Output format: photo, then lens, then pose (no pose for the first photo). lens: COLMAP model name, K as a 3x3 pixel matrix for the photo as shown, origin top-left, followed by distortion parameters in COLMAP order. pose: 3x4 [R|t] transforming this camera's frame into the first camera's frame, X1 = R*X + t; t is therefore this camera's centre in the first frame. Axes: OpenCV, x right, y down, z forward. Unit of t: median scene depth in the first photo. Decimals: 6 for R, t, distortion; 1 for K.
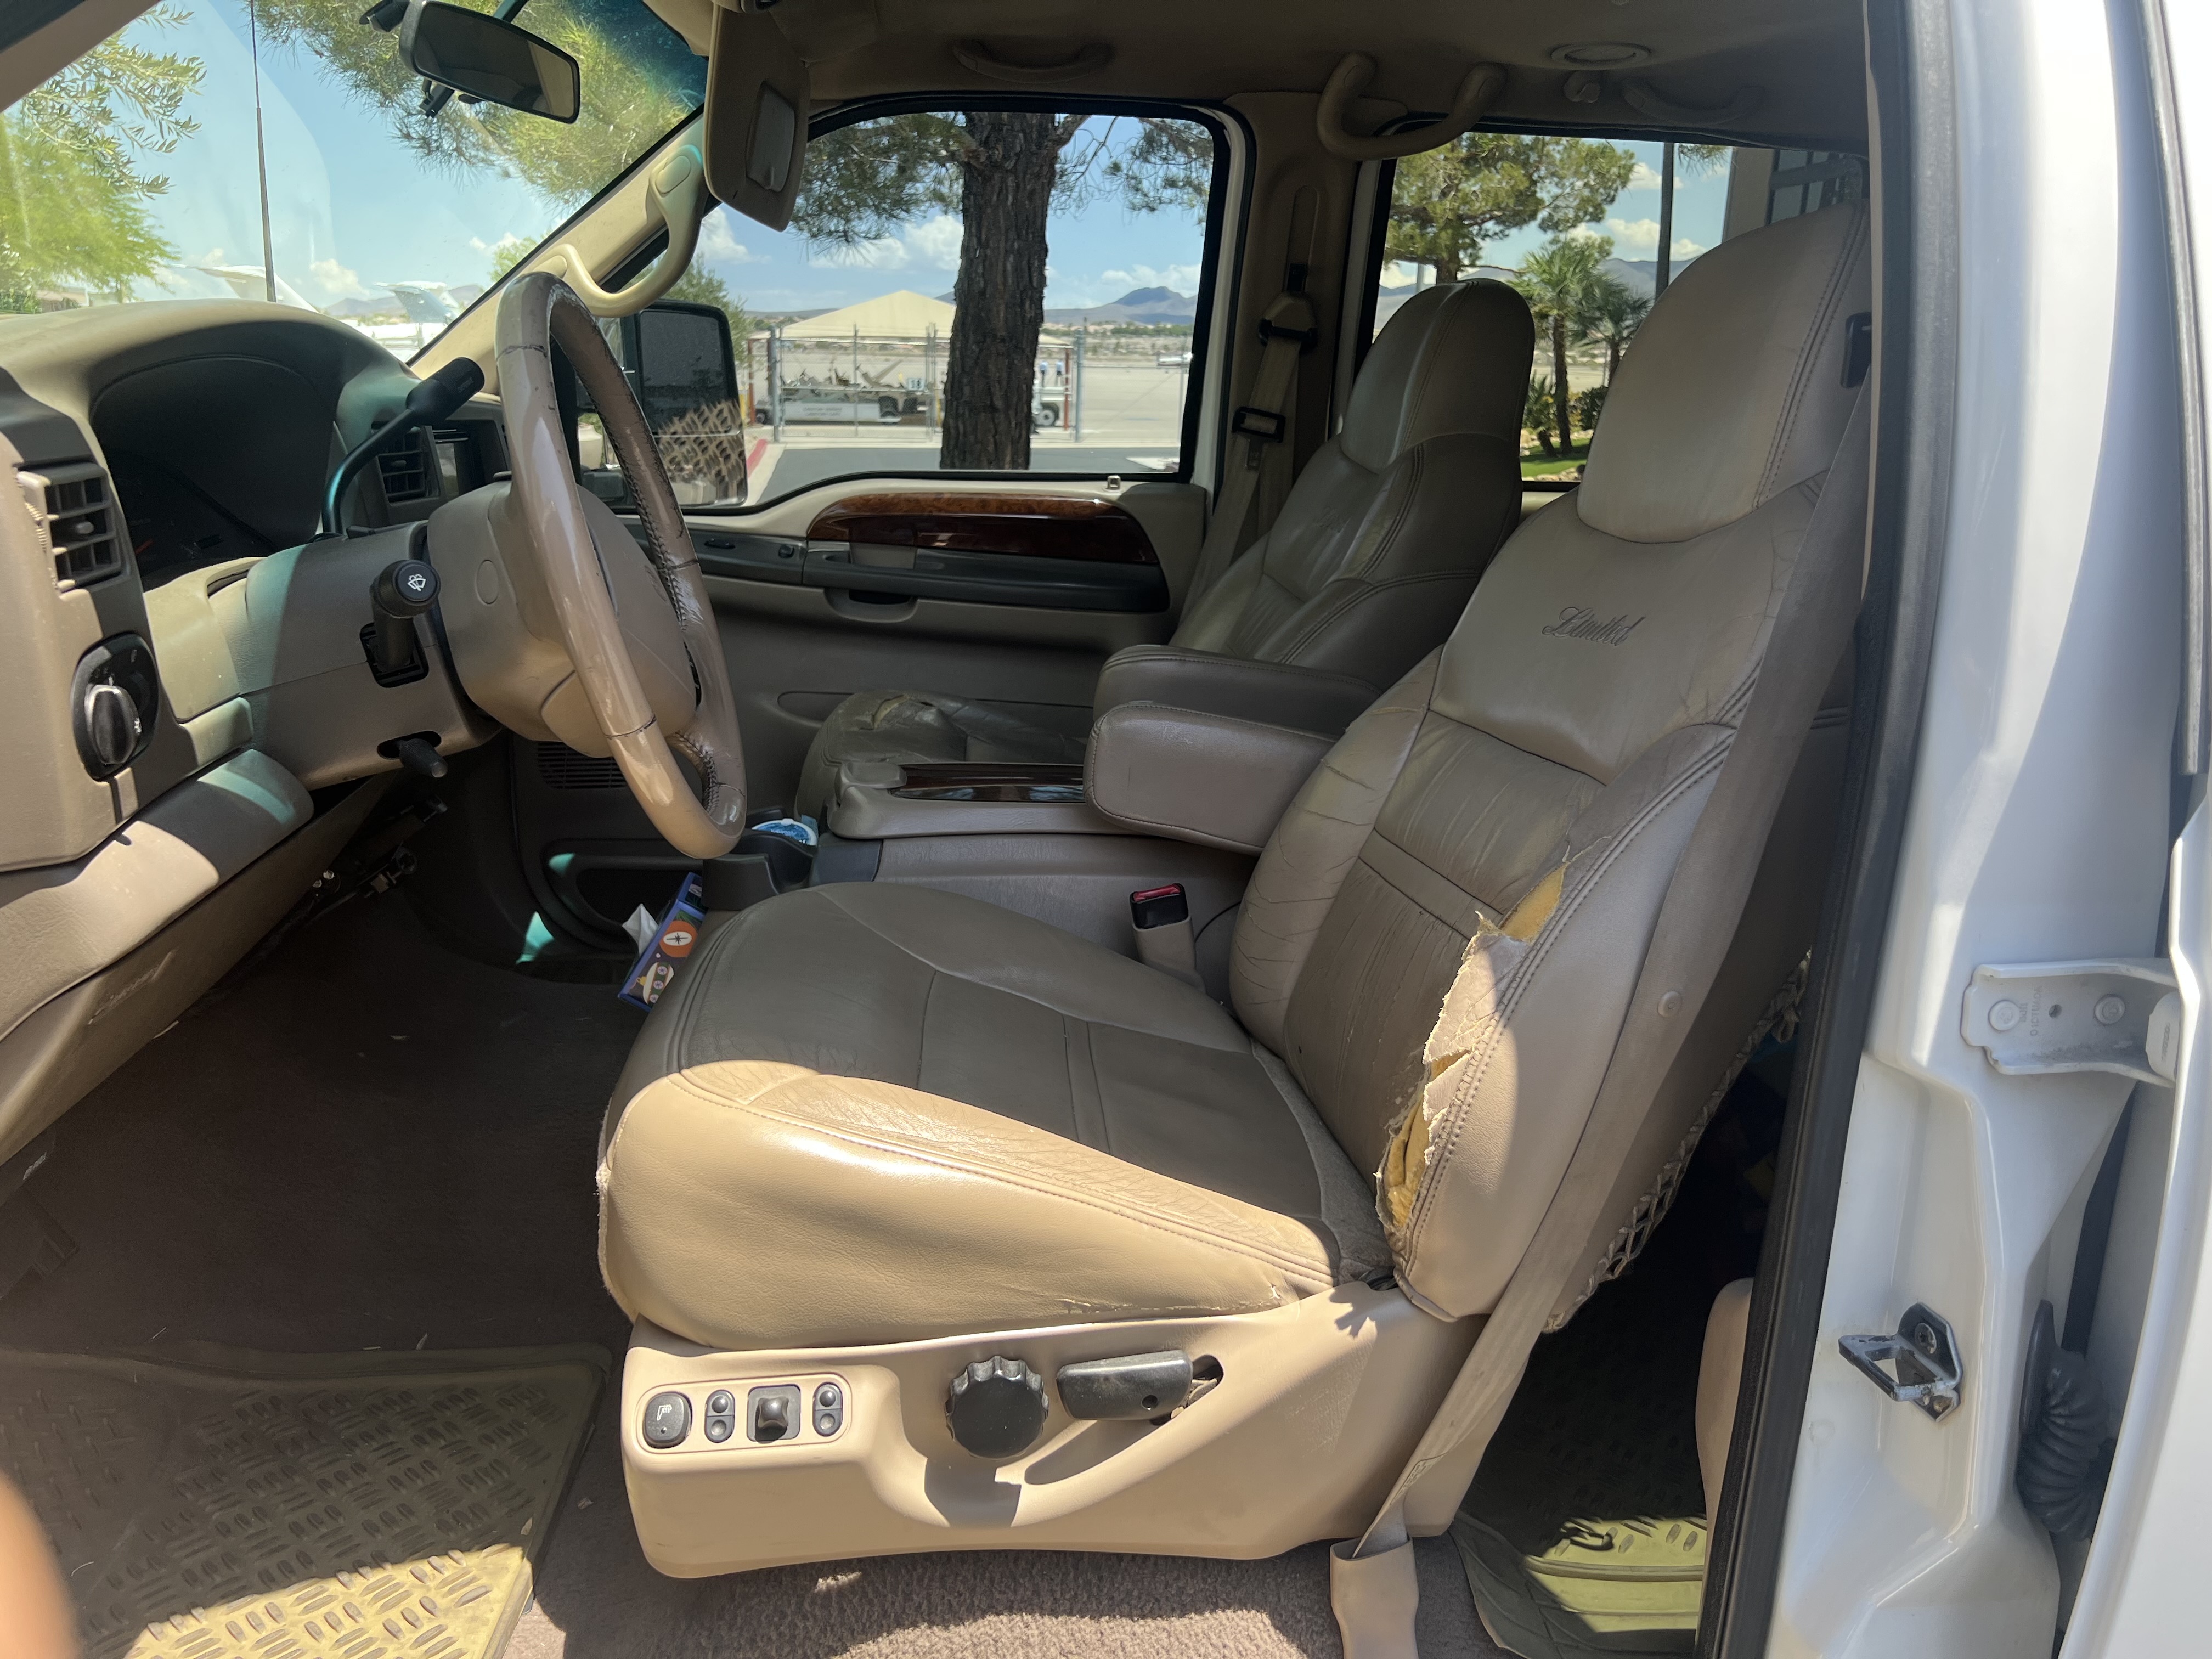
lens RADIAL K [[1705.1, 0, 1106.0], [0, 1705.1, 829.5], [0, 0, 1]] dist [0.006034, 0.001789]
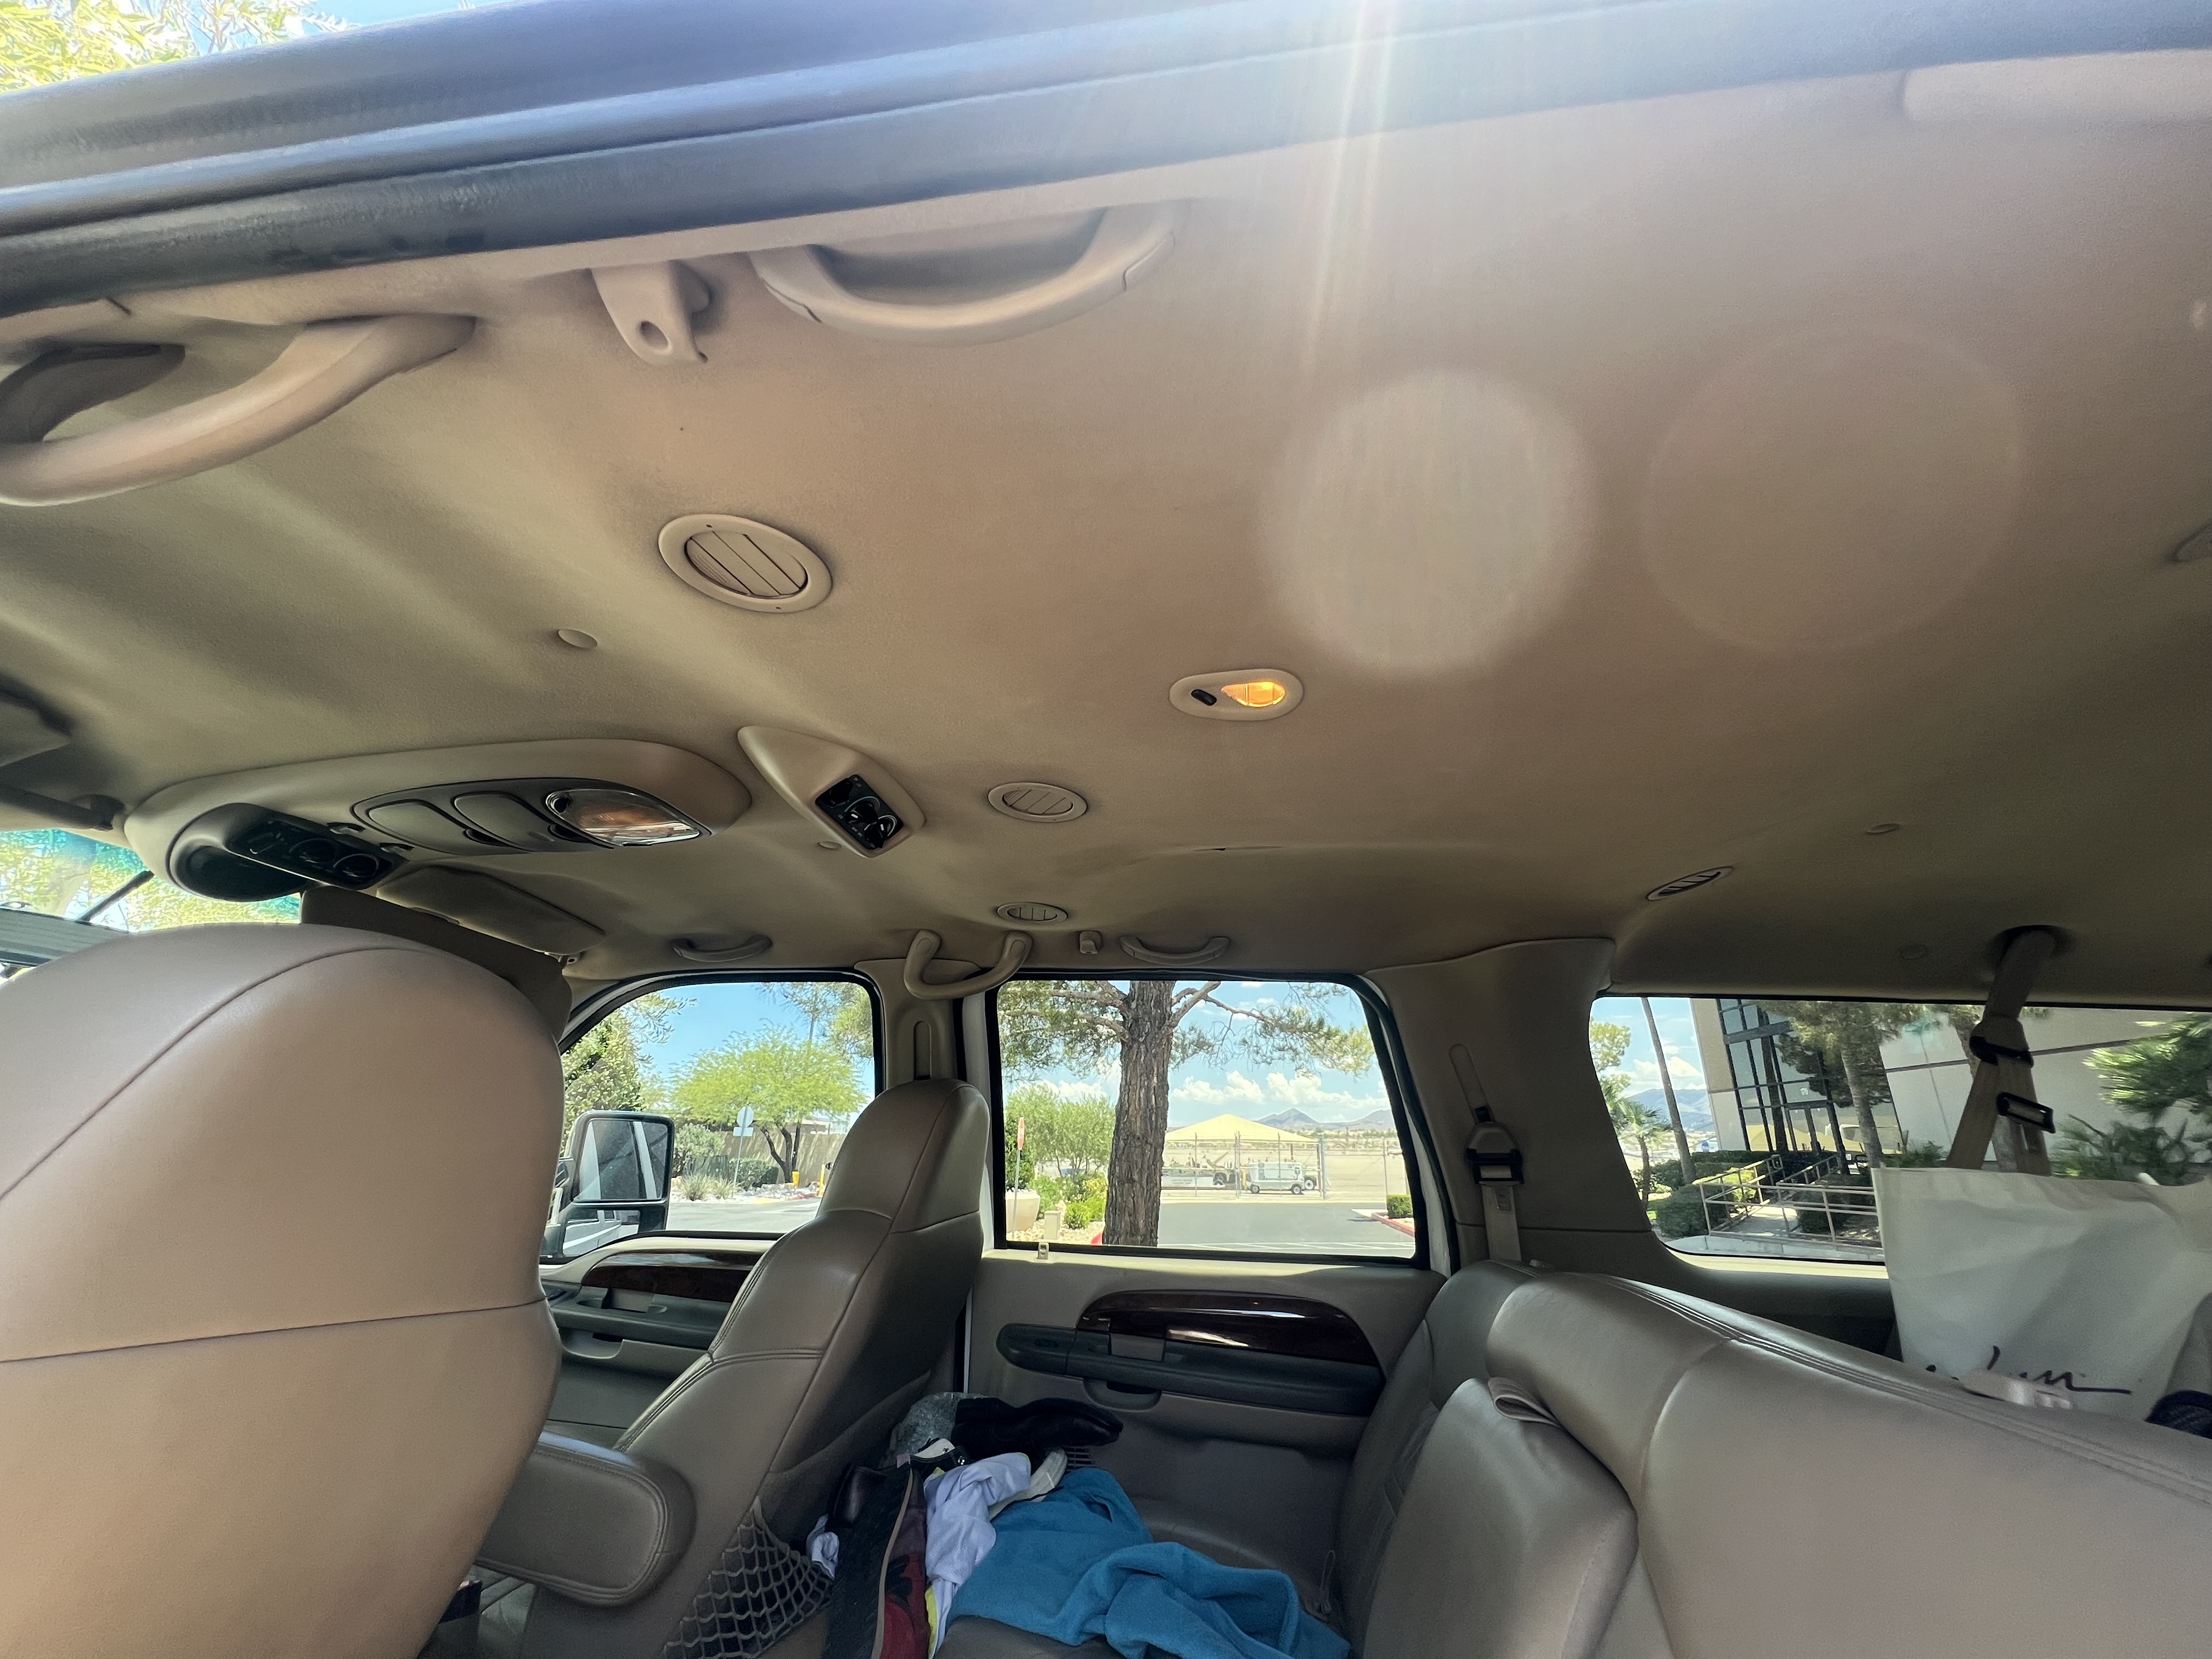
lens RADIAL K [[883.0, 0, 1106.0], [0, 883.0, 829.5], [0, 0, 1]] dist [-0.000669, -0.000509]
pose [[0.959932, -0.102417, -0.260848, 0.146486], [-0.068015, 0.817841, -0.571411, -0.030614], [0.271854, 0.566257, 0.778105, 0.118337]]
